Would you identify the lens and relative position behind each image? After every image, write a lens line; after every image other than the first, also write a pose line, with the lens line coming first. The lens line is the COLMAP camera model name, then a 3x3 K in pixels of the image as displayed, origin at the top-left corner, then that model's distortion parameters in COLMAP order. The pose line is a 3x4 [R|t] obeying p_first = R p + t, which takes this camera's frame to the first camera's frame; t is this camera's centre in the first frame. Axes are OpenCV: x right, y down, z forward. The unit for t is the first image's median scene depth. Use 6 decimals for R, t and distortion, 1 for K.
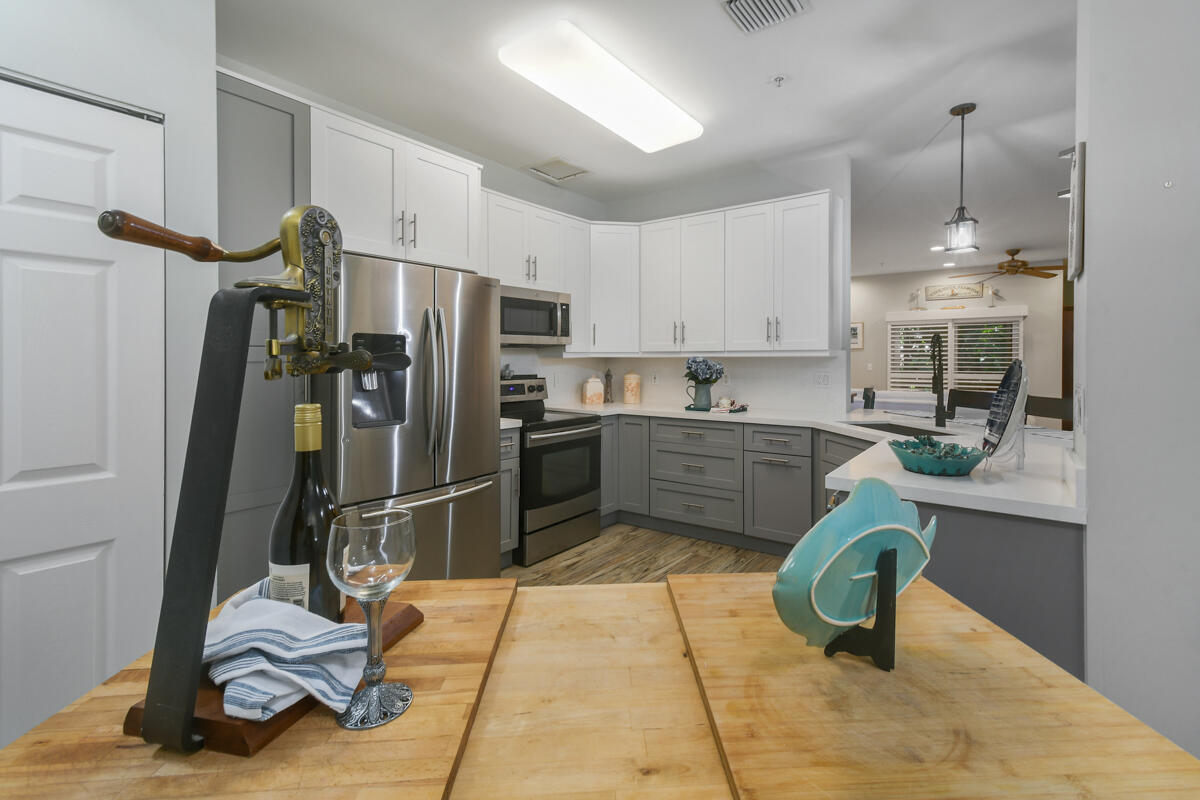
lens RADIAL K [[545.3, 0, 673.3], [0, 545.3, 344.2], [0, 0, 1]] dist [0.042496, 0.003416]
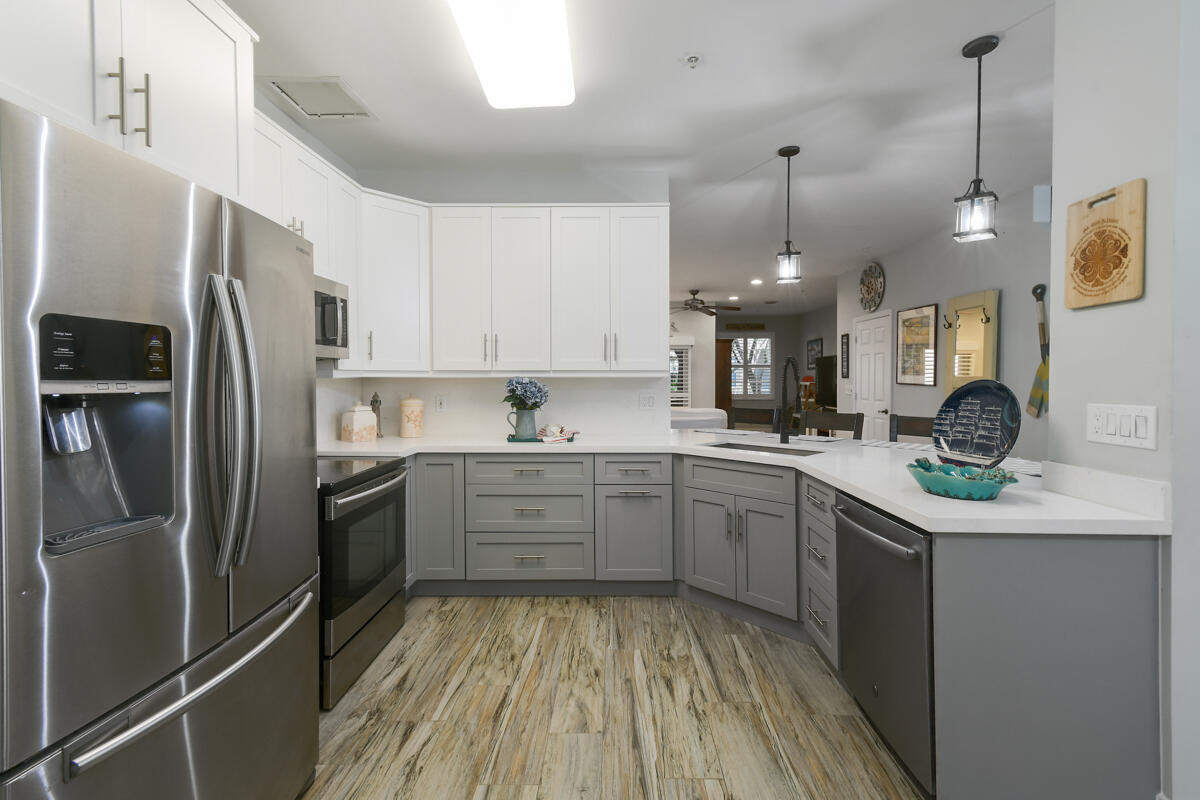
lens RADIAL K [[510.4, 0, 634.3], [0, 510.4, 375.8], [0, 0, 1]] dist [0.016460, -0.001077]
pose [[0.841066, 0.004638, 0.540913, -0.248166], [-0.015677, 0.999752, 0.015803, 0.006638], [-0.540706, -0.021771, 0.840930, 0.272055]]
